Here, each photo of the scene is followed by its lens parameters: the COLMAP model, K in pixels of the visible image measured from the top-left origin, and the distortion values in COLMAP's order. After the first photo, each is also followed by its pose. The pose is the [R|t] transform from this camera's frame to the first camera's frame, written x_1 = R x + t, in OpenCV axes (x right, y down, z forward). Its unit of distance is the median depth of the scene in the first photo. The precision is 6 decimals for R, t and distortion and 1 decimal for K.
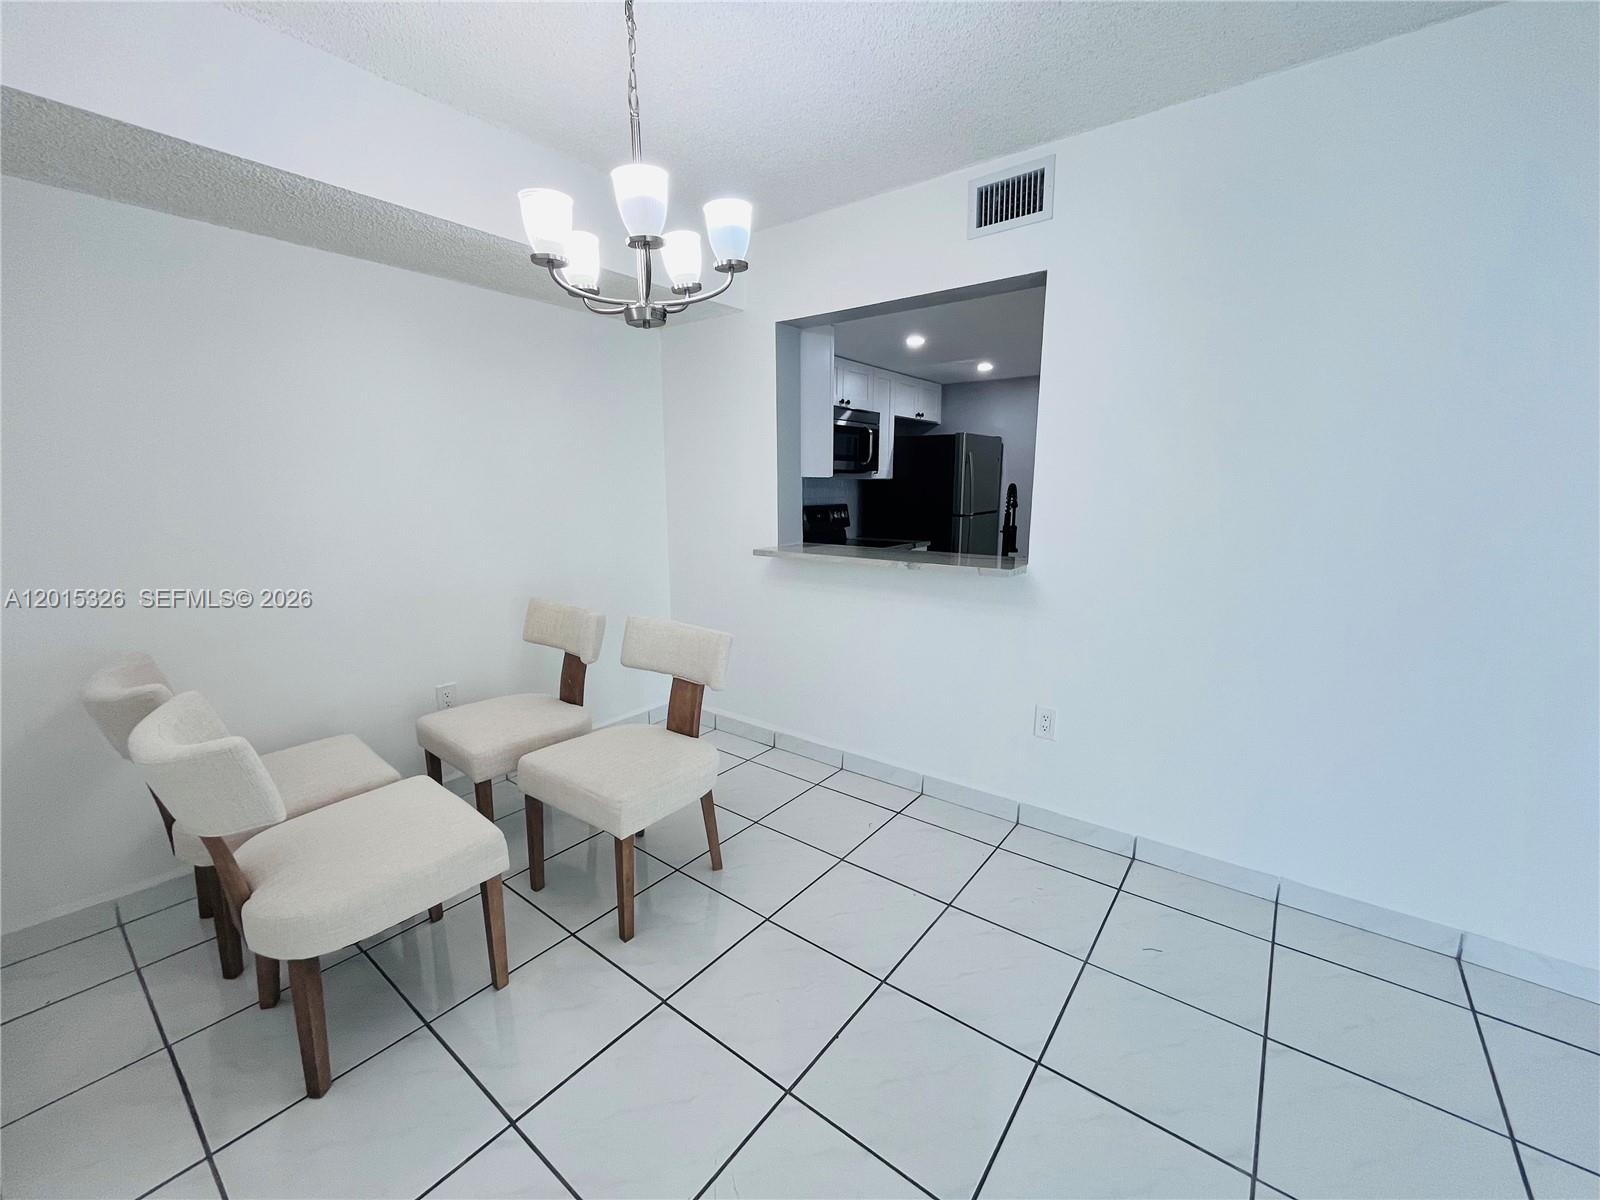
lens RADIAL K [[648.3, 0, 828.8], [0, 648.3, 609.5], [0, 0, 1]] dist [-0.002661, 0.000610]
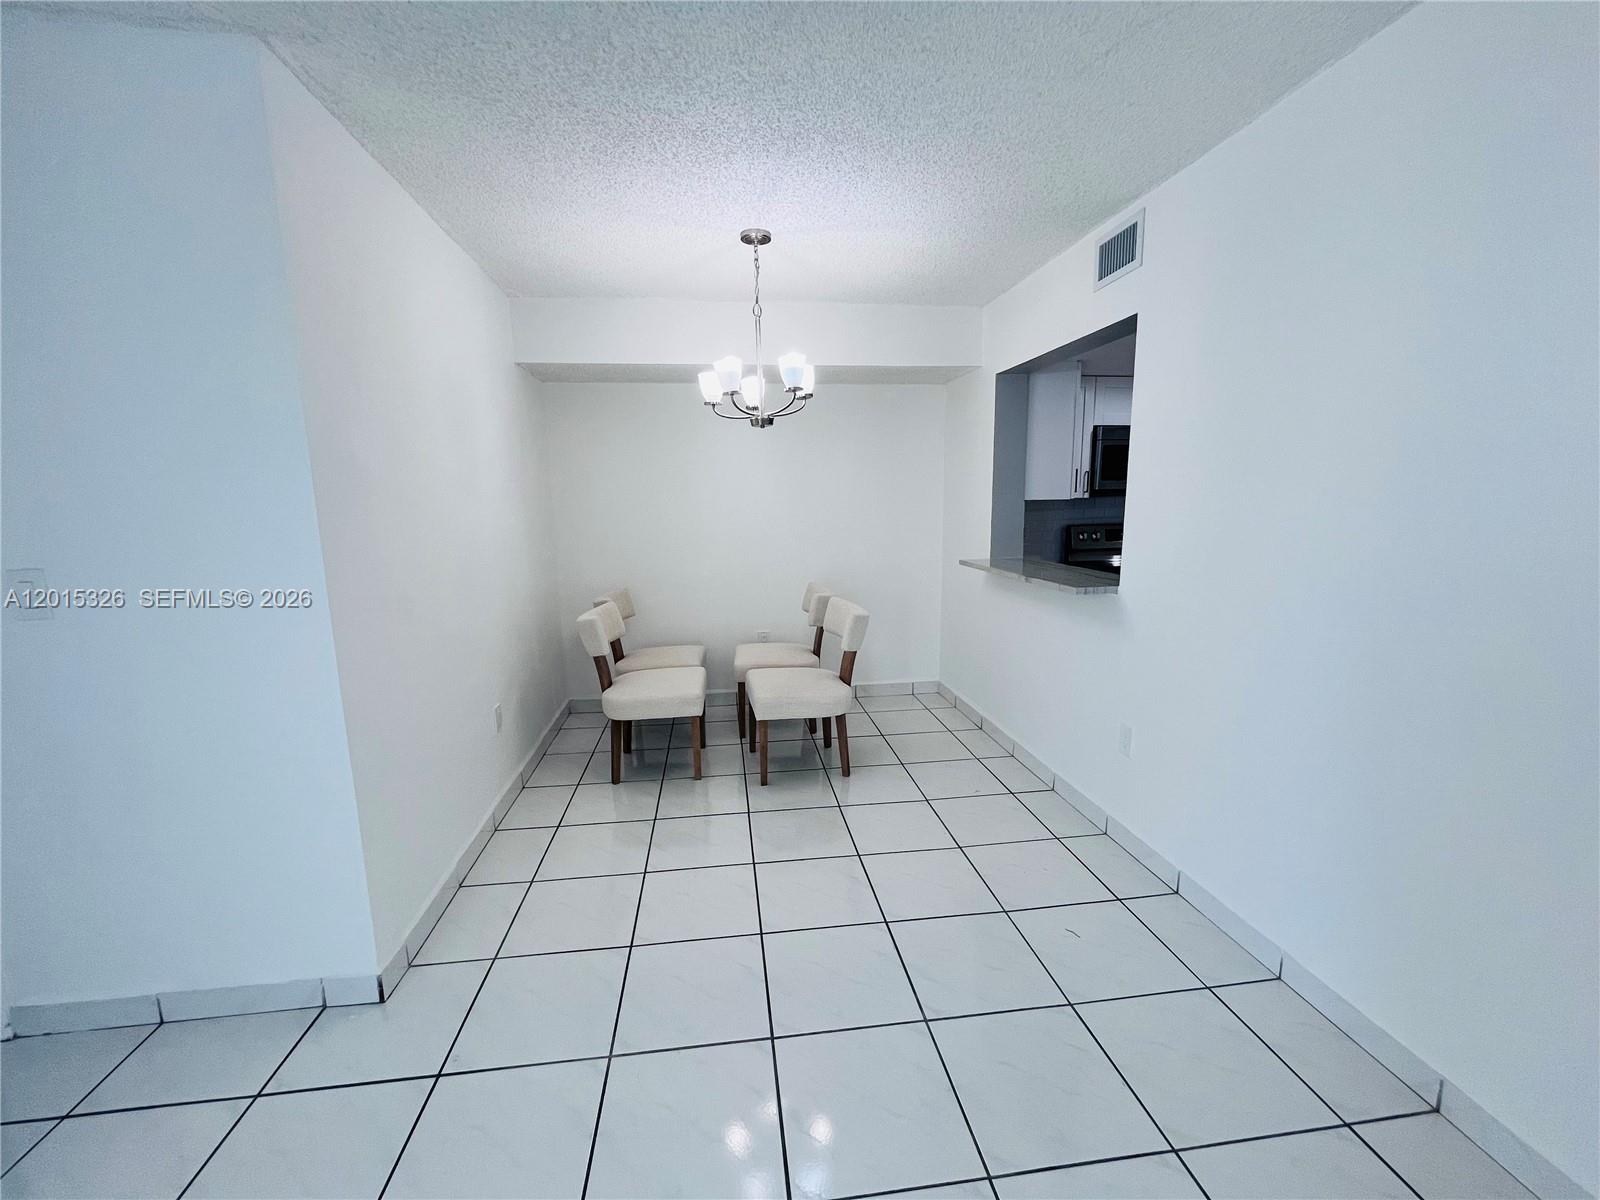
lens RADIAL K [[648.3, 0, 806.0], [0, 648.3, 611.2], [0, 0, 1]] dist [-0.002661, 0.000610]
pose [[0.707470, 0.110372, -0.698072, 0.730843], [-0.123076, 0.991878, 0.032093, 0.000956], [0.695944, 0.063211, 0.715308, -0.116571]]
